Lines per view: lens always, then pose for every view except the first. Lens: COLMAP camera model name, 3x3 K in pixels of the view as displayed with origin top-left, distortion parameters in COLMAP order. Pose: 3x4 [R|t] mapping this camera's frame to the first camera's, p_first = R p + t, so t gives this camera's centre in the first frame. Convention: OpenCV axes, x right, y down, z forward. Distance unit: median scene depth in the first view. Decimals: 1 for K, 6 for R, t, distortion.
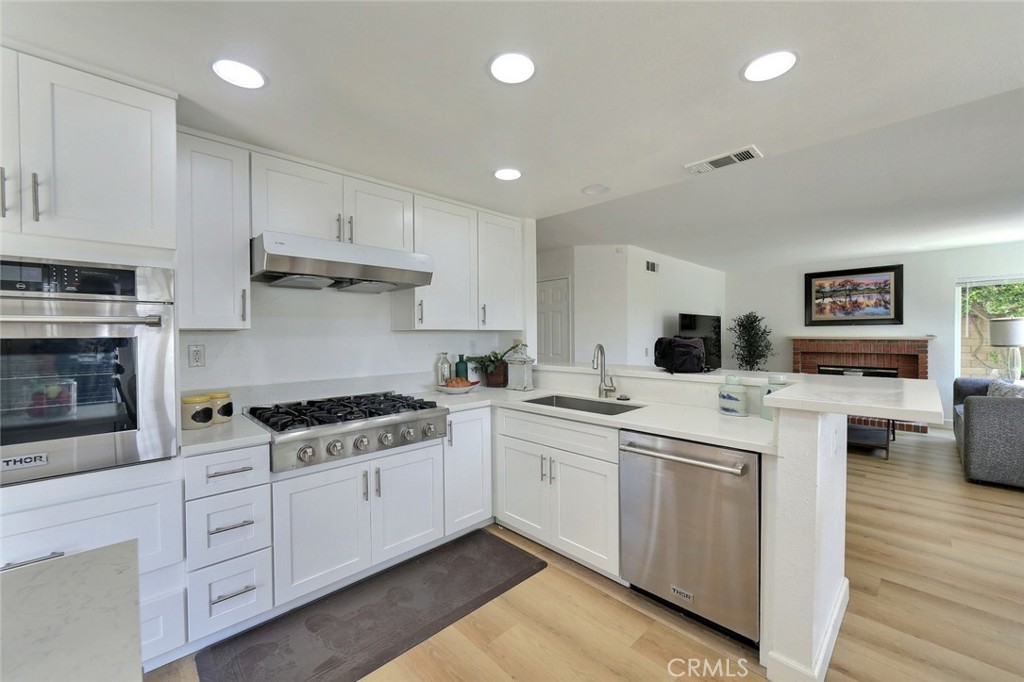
lens RADIAL K [[403.7, 0, 522.6], [0, 403.7, 341.2], [0, 0, 1]] dist [-0.010259, 0.002338]
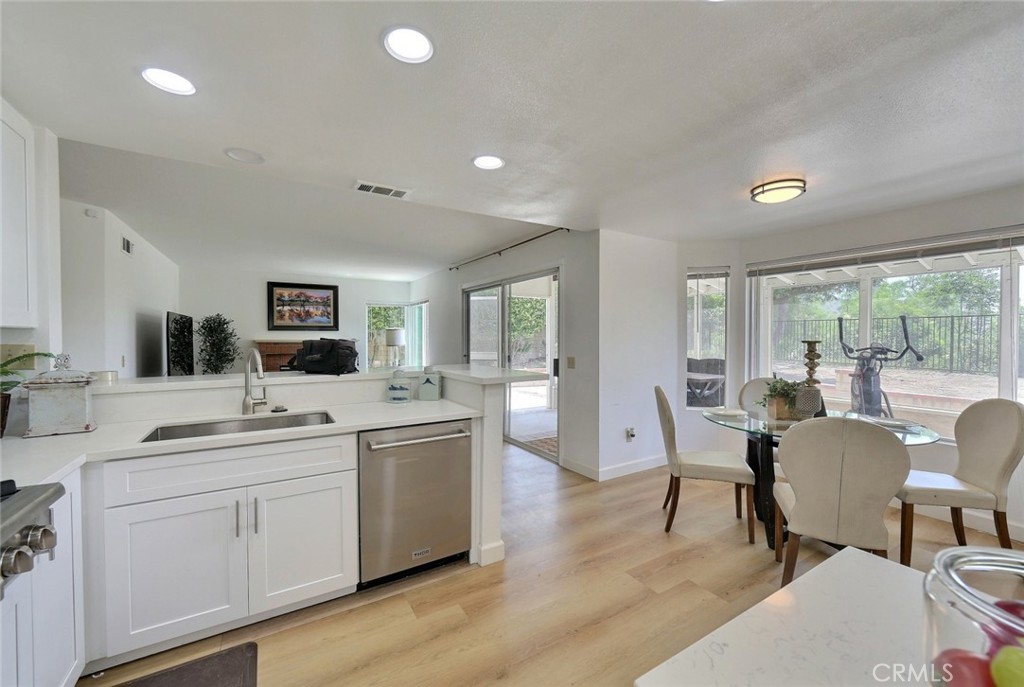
lens RADIAL K [[403.7, 0, 501.4], [0, 403.7, 342.3], [0, 0, 1]] dist [-0.010259, 0.002338]
pose [[0.237692, -0.006091, 0.971322, -0.219220], [0.012955, 0.999911, 0.003100, -0.000453], [-0.971254, 0.011847, 0.237749, 0.146499]]
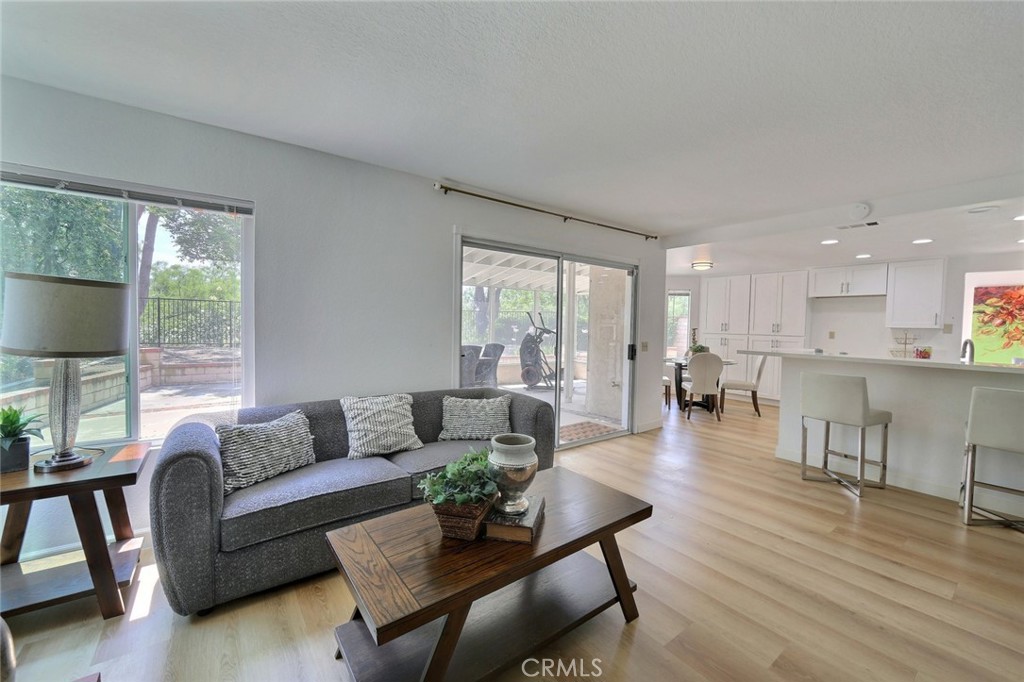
lens RADIAL K [[403.7, 0, 515.8], [0, 403.7, 334.1], [0, 0, 1]] dist [-0.010259, 0.002338]
pose [[-0.992576, 0.000635, 0.121624, 0.607831], [0.003405, 0.999739, 0.022569, -0.008137], [-0.121578, 0.022816, -0.992320, 1.035487]]
